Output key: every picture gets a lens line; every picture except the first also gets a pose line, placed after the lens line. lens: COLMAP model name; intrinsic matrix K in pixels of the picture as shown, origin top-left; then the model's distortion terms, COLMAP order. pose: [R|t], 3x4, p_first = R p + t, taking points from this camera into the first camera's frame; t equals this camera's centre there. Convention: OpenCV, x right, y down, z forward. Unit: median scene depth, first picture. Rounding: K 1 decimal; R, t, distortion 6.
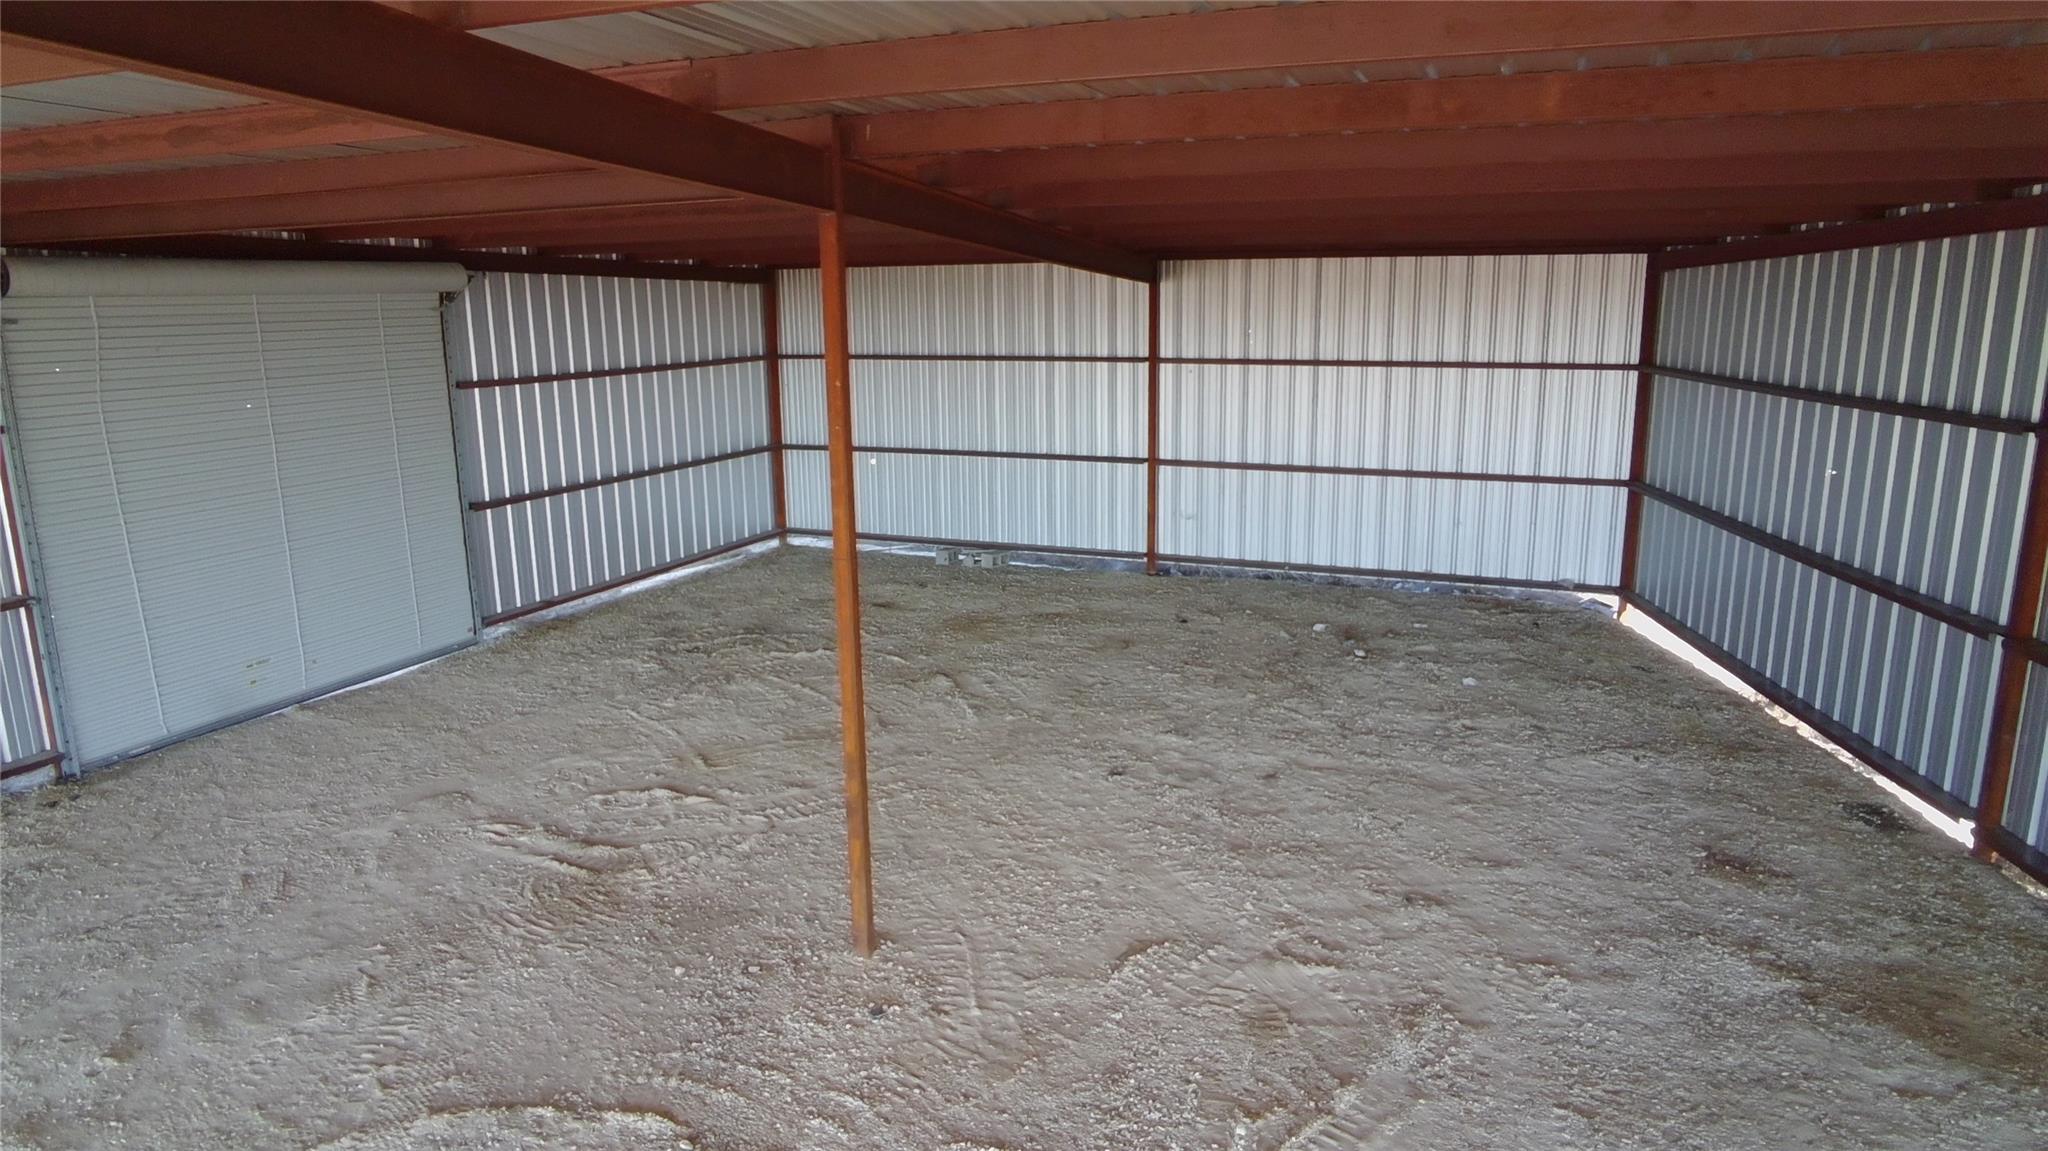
lens RADIAL K [[1282.0, 0, 1016.8], [0, 1282.0, 591.8], [0, 0, 1]] dist [-0.062389, 0.018796]
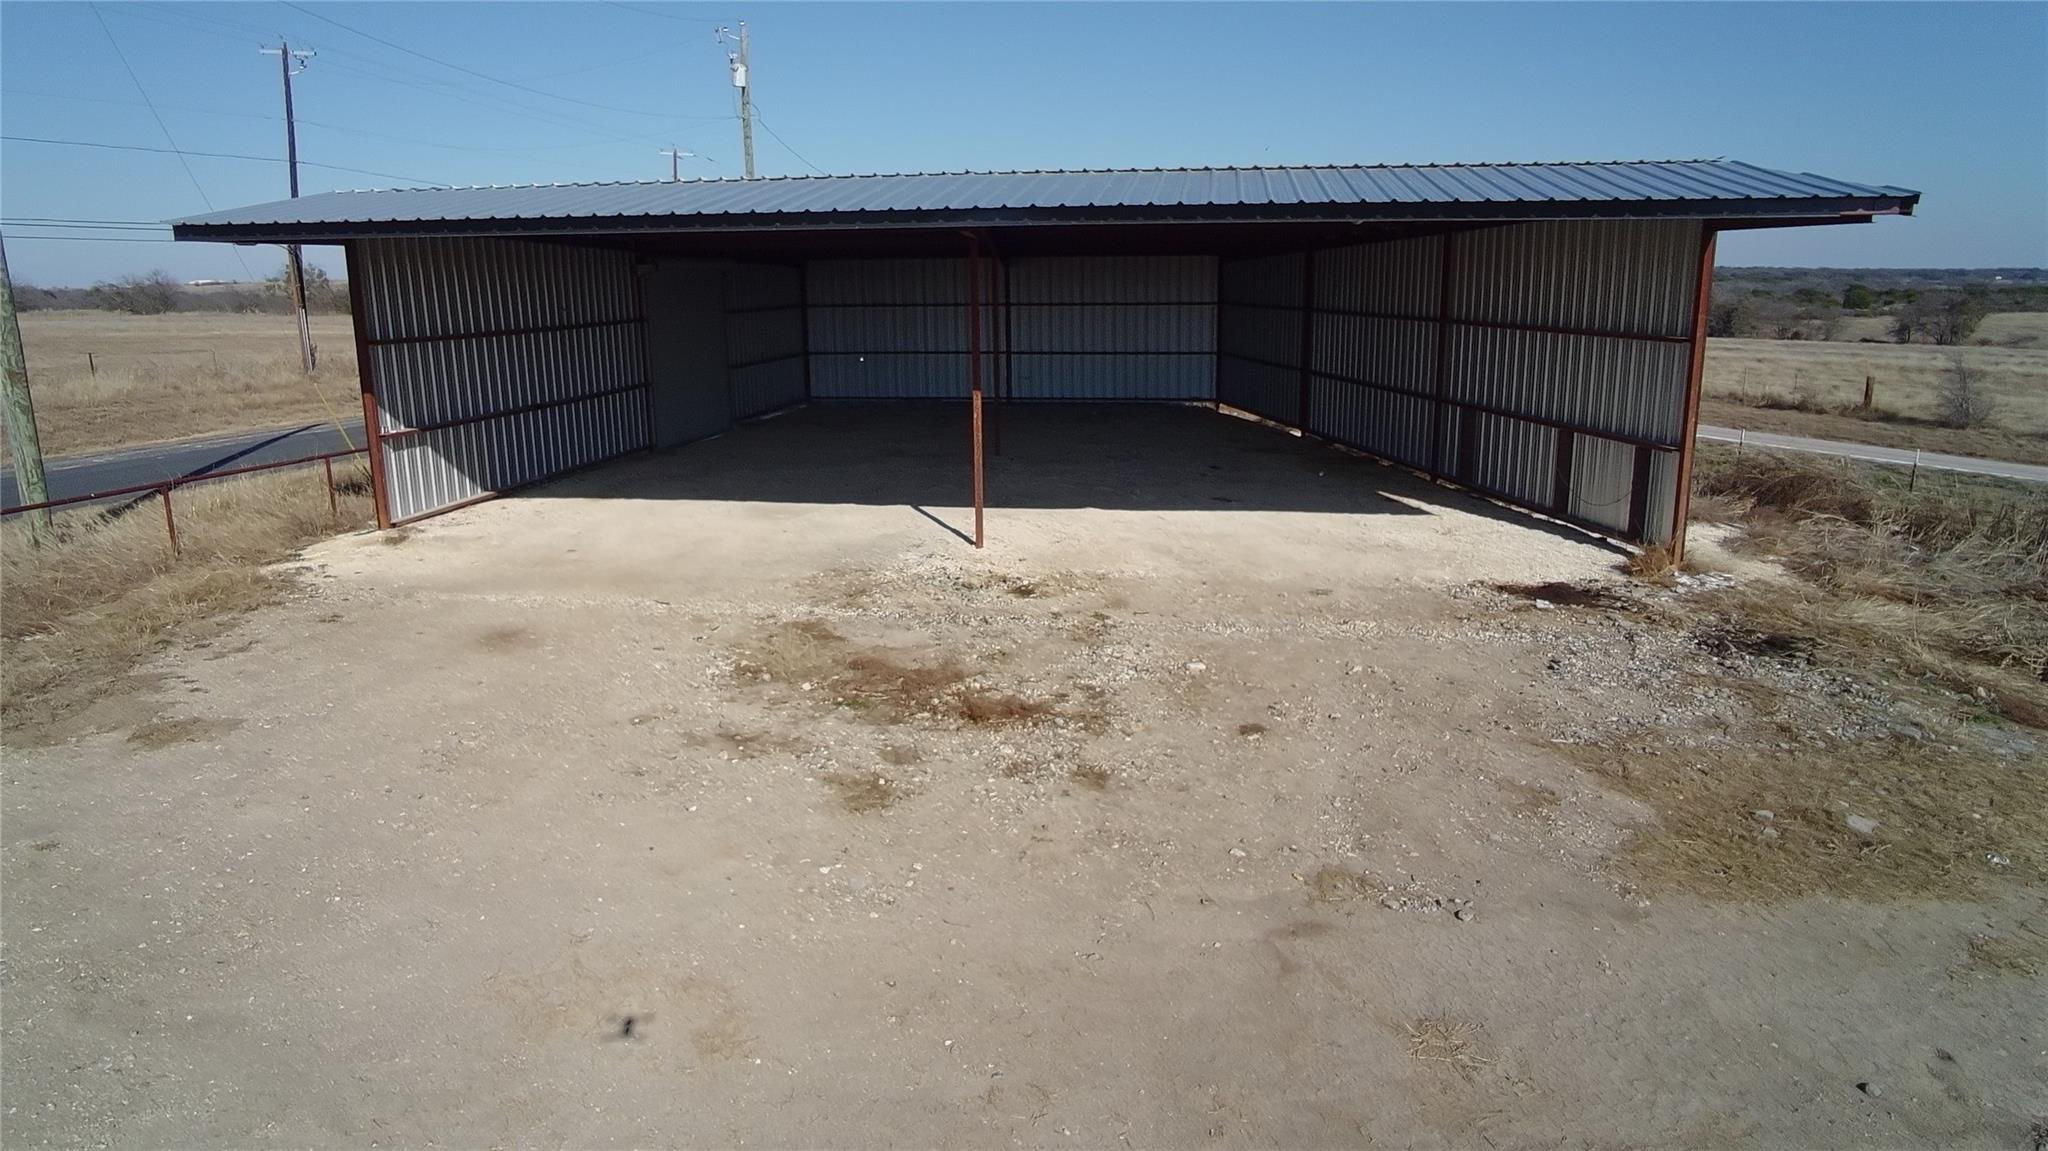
lens RADIAL K [[1282.0, 0, 1041.0], [0, 1282.0, 565.7], [0, 0, 1]] dist [-0.062389, 0.018796]
pose [[0.965802, -0.056099, 0.253139, -0.410495], [0.055673, 0.998410, 0.008849, 0.242866], [-0.253233, 0.005546, 0.967390, -1.095233]]
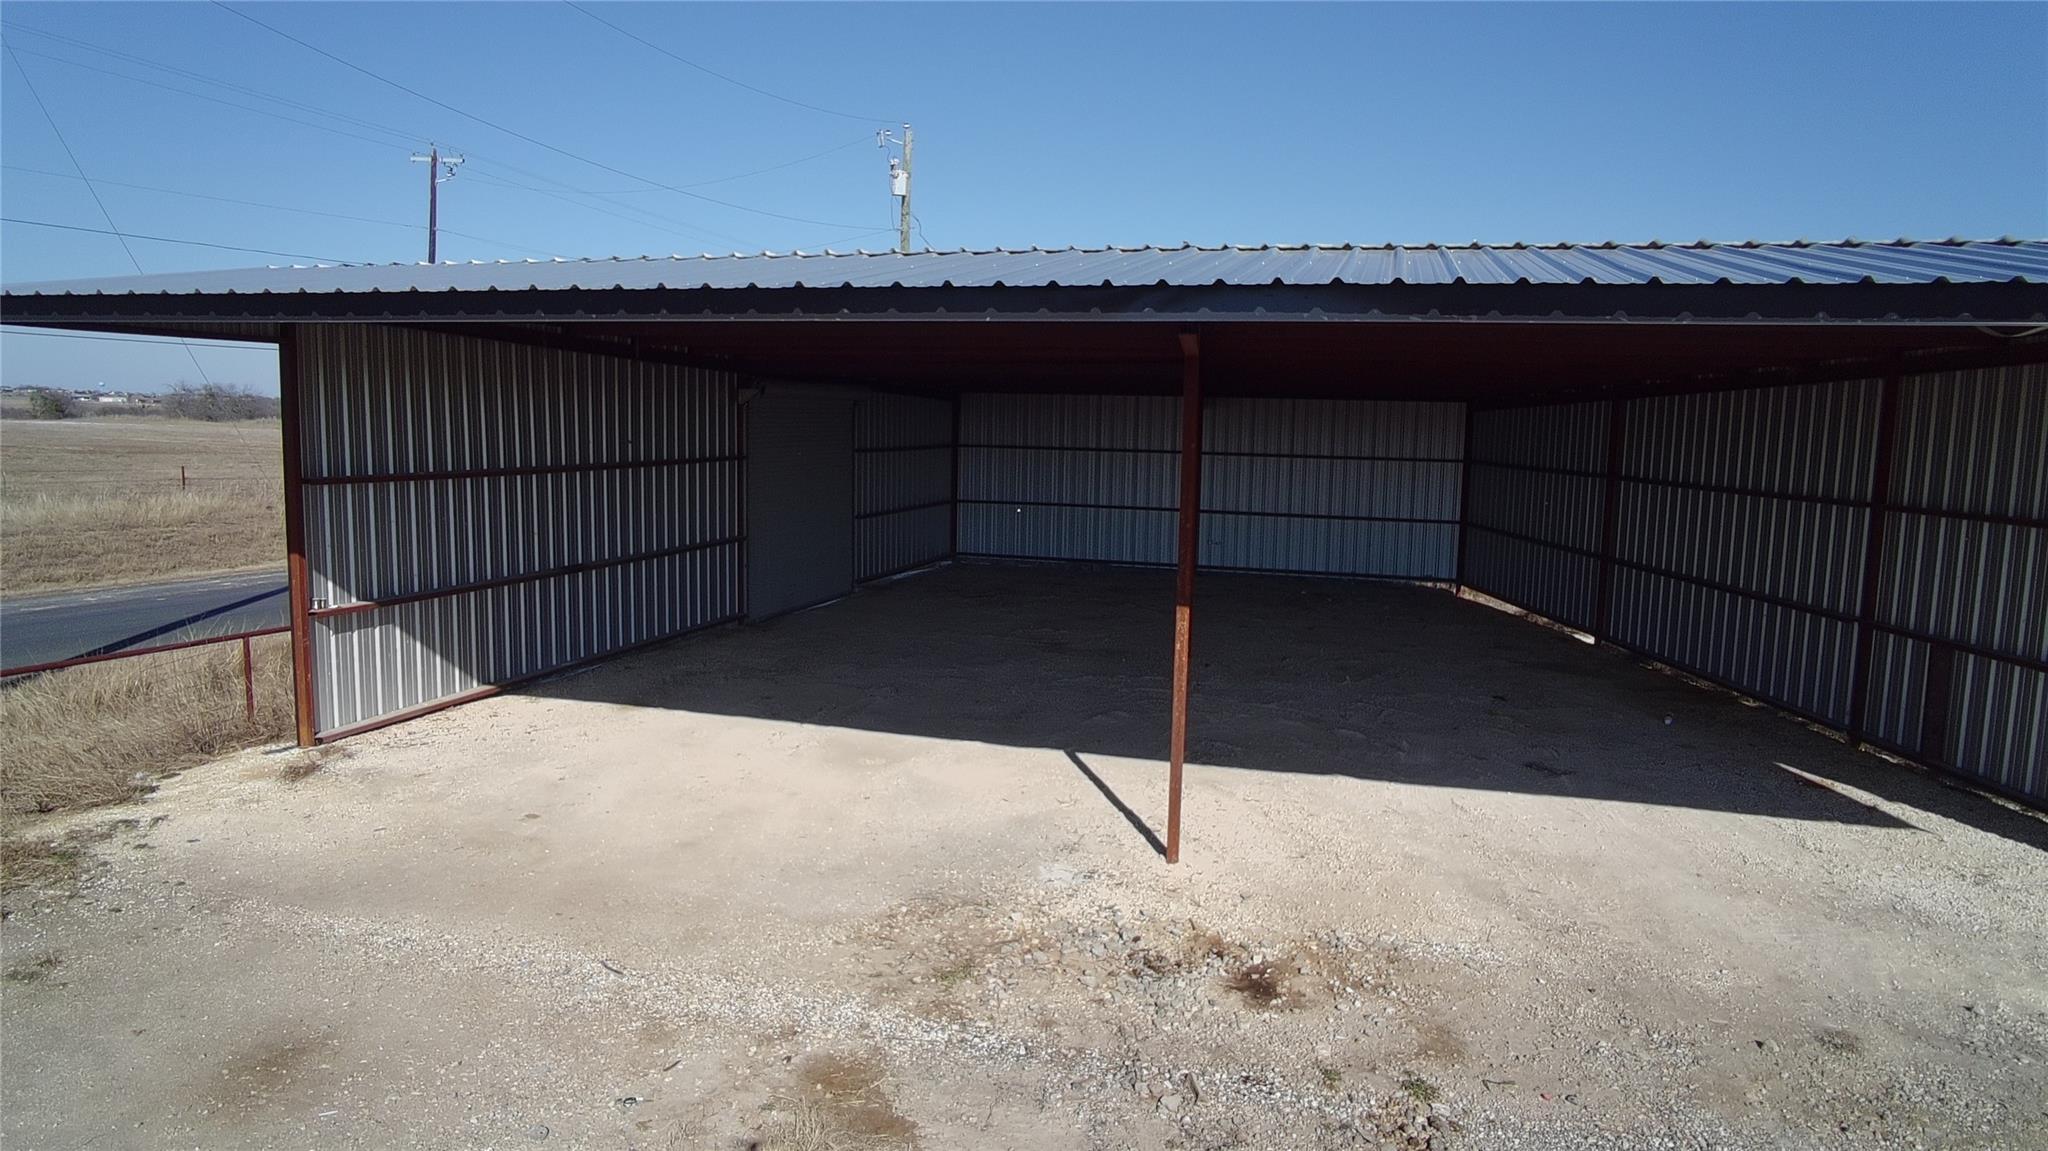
lens RADIAL K [[1282.0, 0, 1022.7], [0, 1282.0, 568.6], [0, 0, 1]] dist [-0.062389, 0.018796]
pose [[0.992711, 0.016542, 0.119380, -0.344573], [-0.004597, 0.995012, -0.099646, 0.155141], [-0.120433, 0.098371, 0.987836, -0.700117]]
